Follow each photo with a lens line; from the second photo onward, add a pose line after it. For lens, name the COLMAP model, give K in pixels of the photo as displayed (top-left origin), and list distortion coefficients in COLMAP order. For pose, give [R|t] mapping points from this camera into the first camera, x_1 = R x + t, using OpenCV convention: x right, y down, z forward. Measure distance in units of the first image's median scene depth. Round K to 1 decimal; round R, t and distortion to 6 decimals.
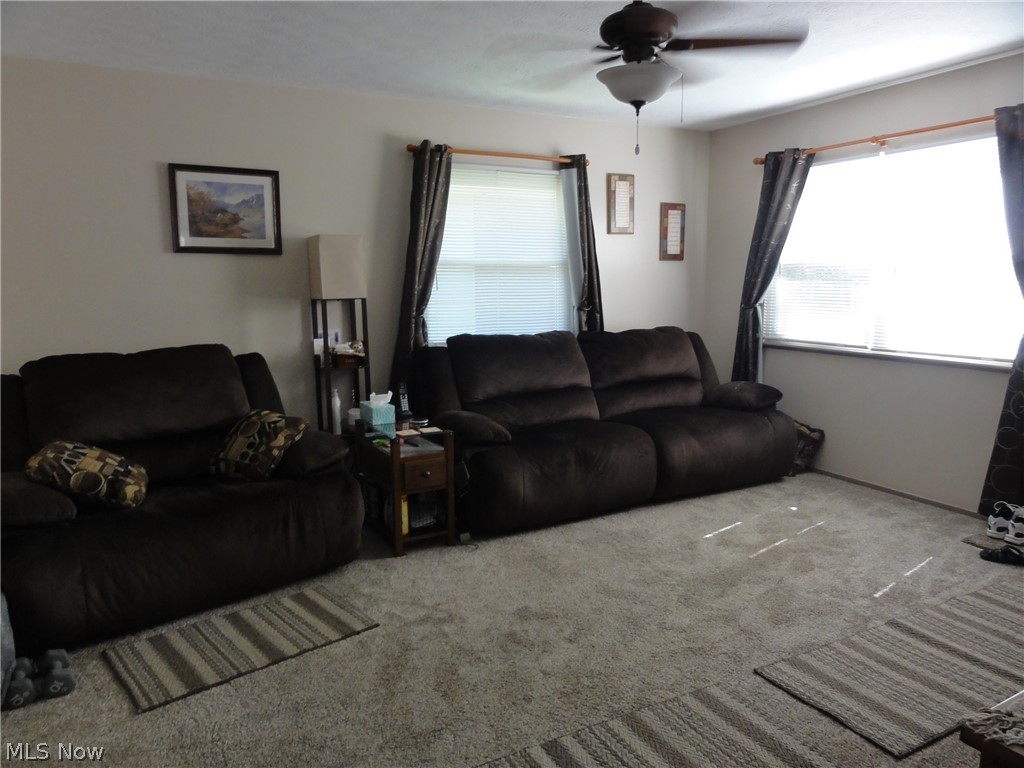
lens RADIAL K [[722.5, 0, 513.8], [0, 722.5, 384.6], [0, 0, 1]] dist [-0.006199, 0.010631]
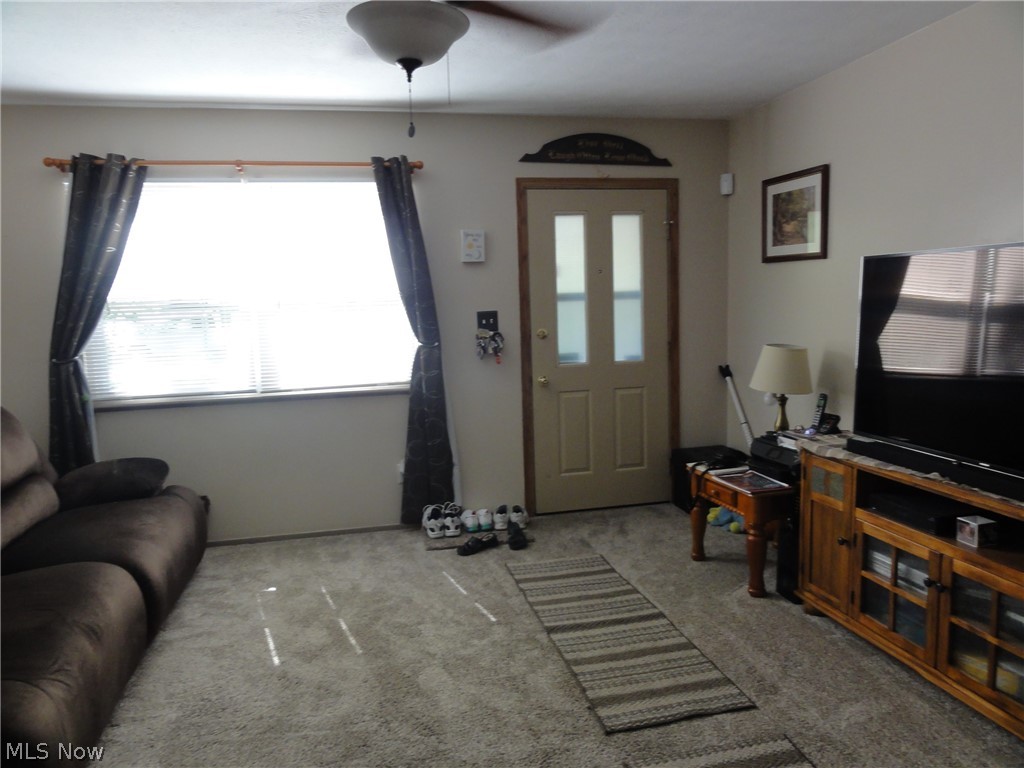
lens RADIAL K [[722.5, 0, 510.8], [0, 722.5, 382.3], [0, 0, 1]] dist [-0.006199, 0.010631]
pose [[0.279797, -0.114625, 0.953192, -0.340558], [0.174538, 0.982375, 0.066901, -0.079700], [-0.944061, 0.147649, 0.294872, 0.509182]]
